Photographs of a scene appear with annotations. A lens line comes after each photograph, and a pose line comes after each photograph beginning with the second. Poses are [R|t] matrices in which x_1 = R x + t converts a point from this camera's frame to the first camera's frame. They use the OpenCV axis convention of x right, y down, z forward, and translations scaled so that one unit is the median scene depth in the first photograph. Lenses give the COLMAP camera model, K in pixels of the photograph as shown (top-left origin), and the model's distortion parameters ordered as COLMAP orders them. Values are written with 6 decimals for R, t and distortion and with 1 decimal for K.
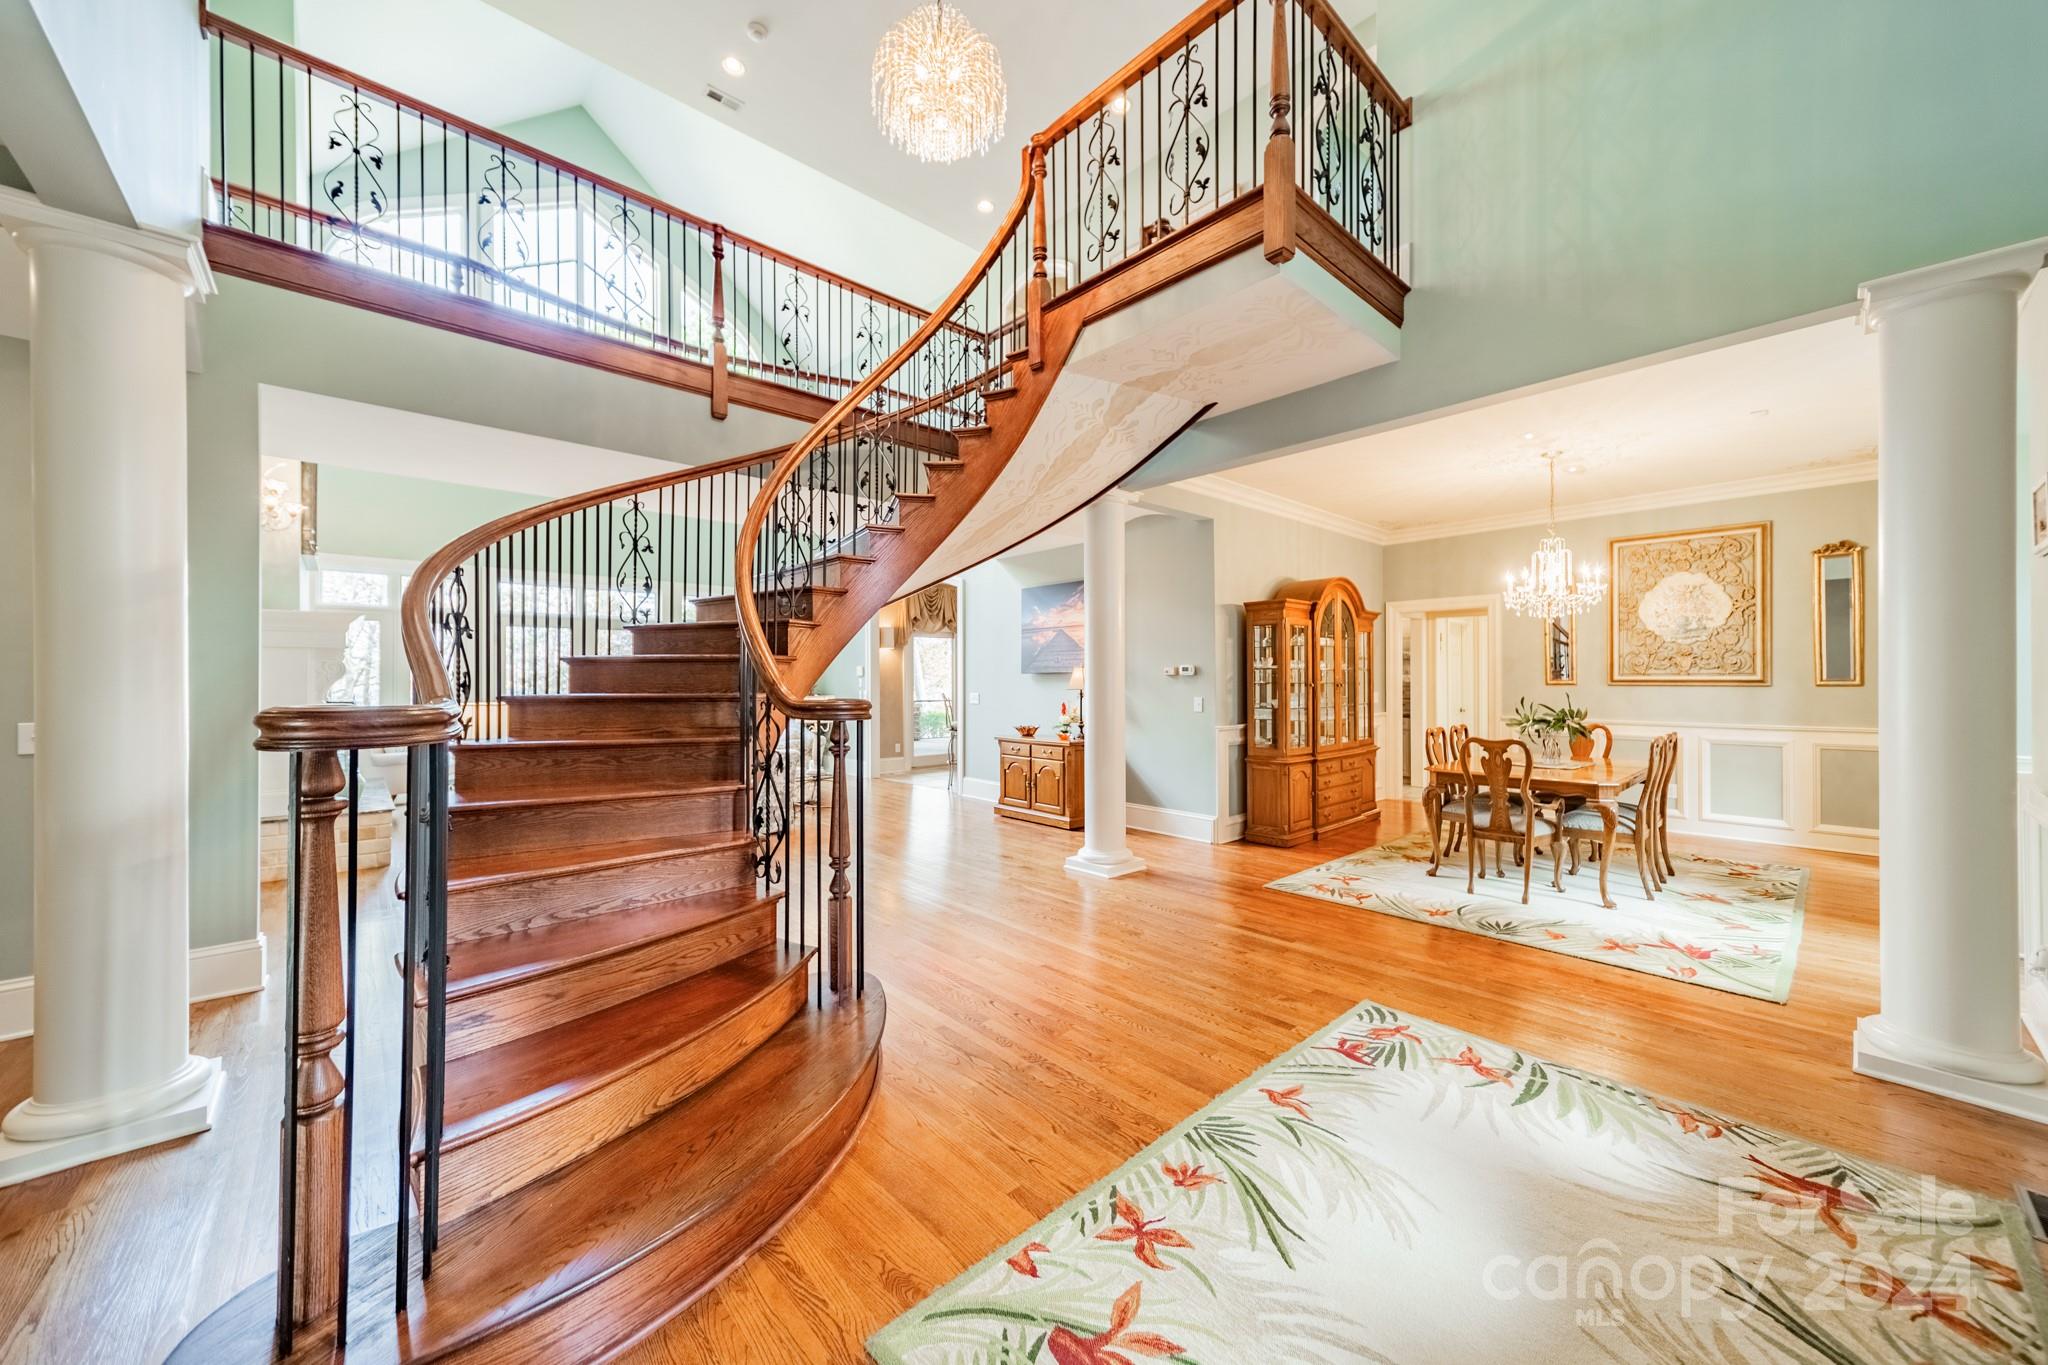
lens RADIAL K [[732.4, 0, 1029.6], [0, 732.4, 678.3], [0, 0, 1]] dist [0.001096, 0.000069]
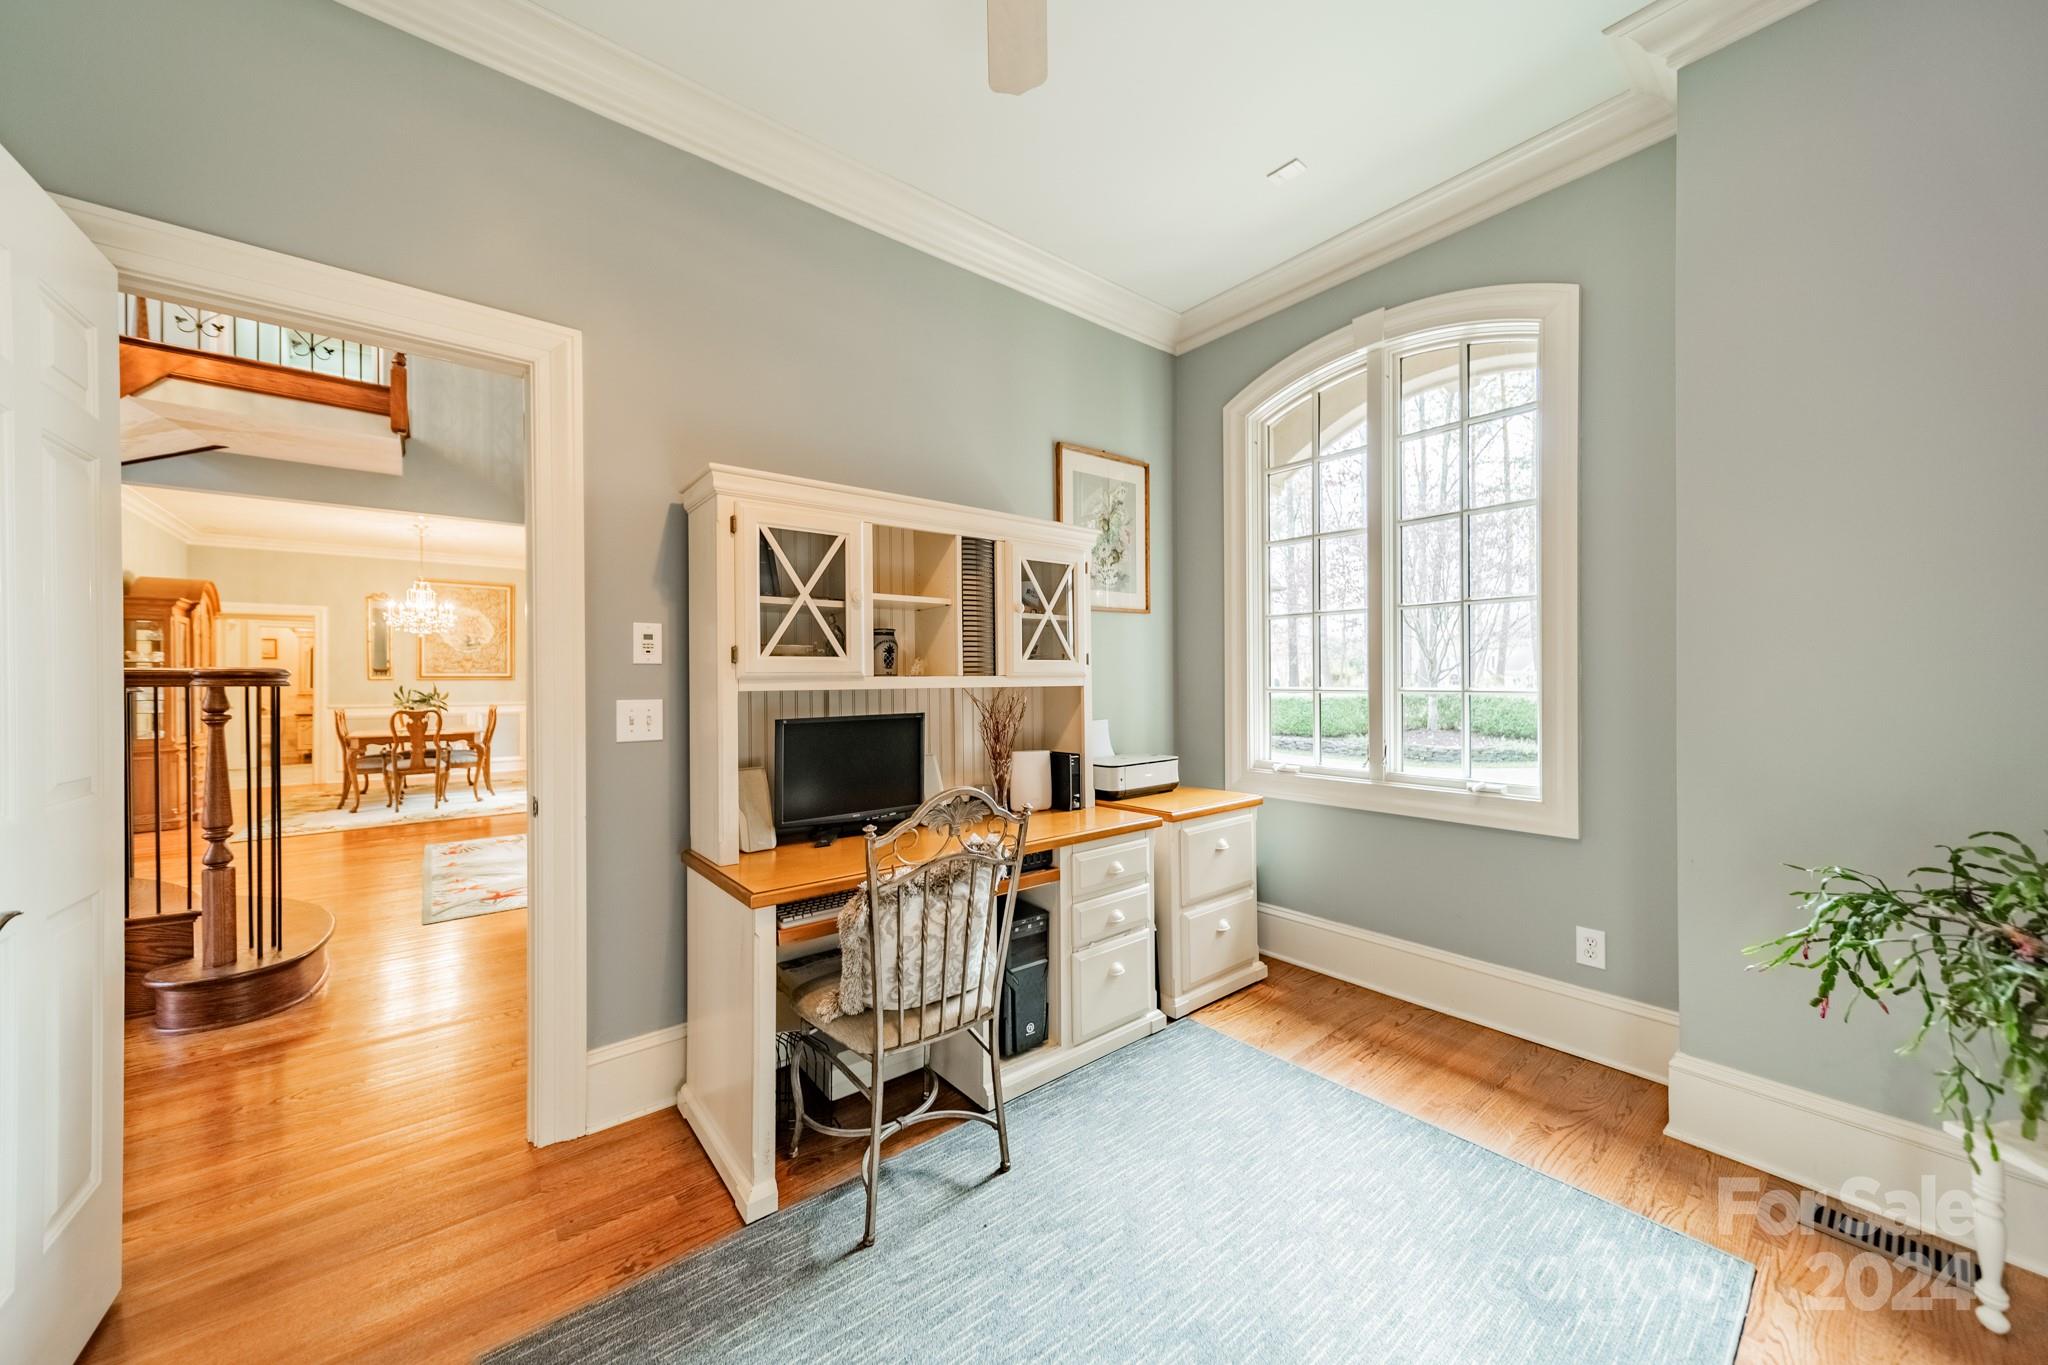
lens RADIAL K [[732.4, 0, 1029.6], [0, 732.4, 678.3], [0, 0, 1]] dist [0.001096, 0.000069]
pose [[0.045791, 0.002779, 0.998947, -0.867439], [-0.004003, 0.999989, -0.002599, 0.008689], [-0.998943, -0.003880, 0.045802, -0.384452]]
